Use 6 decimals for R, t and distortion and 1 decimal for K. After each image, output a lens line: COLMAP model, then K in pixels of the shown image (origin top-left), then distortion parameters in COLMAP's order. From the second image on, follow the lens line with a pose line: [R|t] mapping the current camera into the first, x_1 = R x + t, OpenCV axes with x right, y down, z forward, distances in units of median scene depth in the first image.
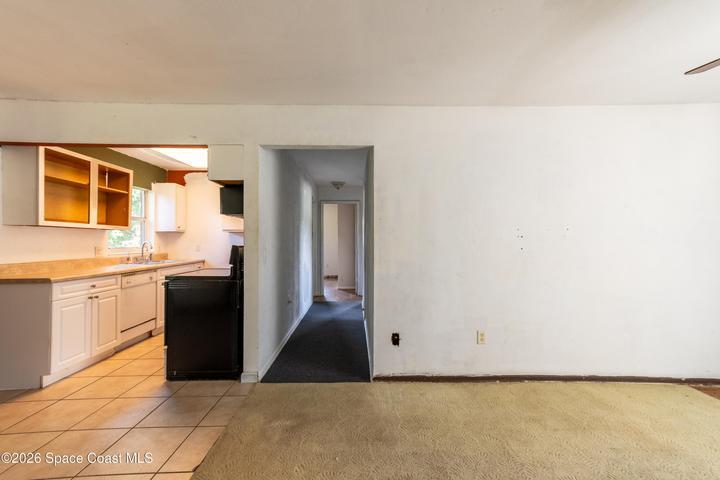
lens RADIAL K [[318.7, 0, 358.0], [0, 318.7, 240.1], [0, 0, 1]] dist [0.014747, 0.008851]
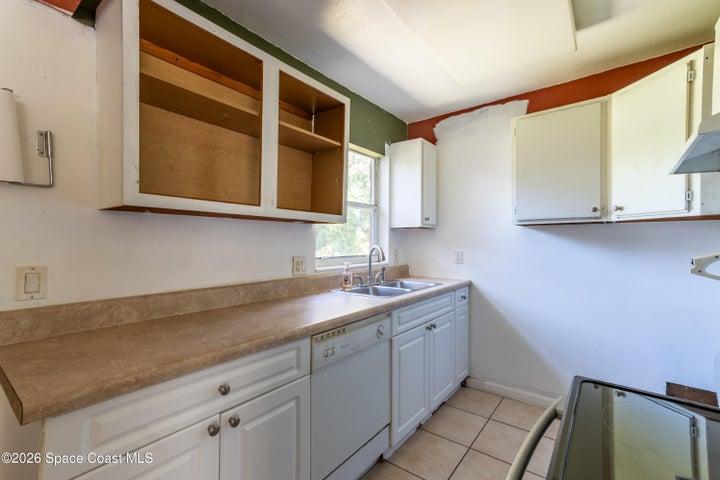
lens RADIAL K [[318.7, 0, 362.3], [0, 318.7, 240.8], [0, 0, 1]] dist [0.014747, 0.008851]
pose [[0.790311, -0.002709, -0.612700, -0.507681], [0.001340, 0.999995, -0.002694, -0.003006], [0.612704, 0.001308, 0.790311, 0.818606]]
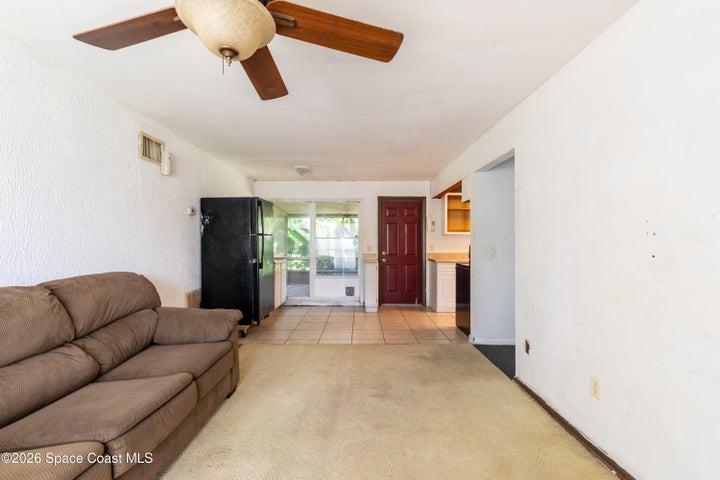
lens RADIAL K [[318.7, 0, 360.9], [0, 318.7, 238.7], [0, 0, 1]] dist [0.014747, 0.008851]
pose [[-0.007052, -0.011936, -0.999904, 0.938983], [0.002722, 0.999925, -0.011956, 0.003942], [0.999971, -0.002806, -0.007019, 0.460249]]
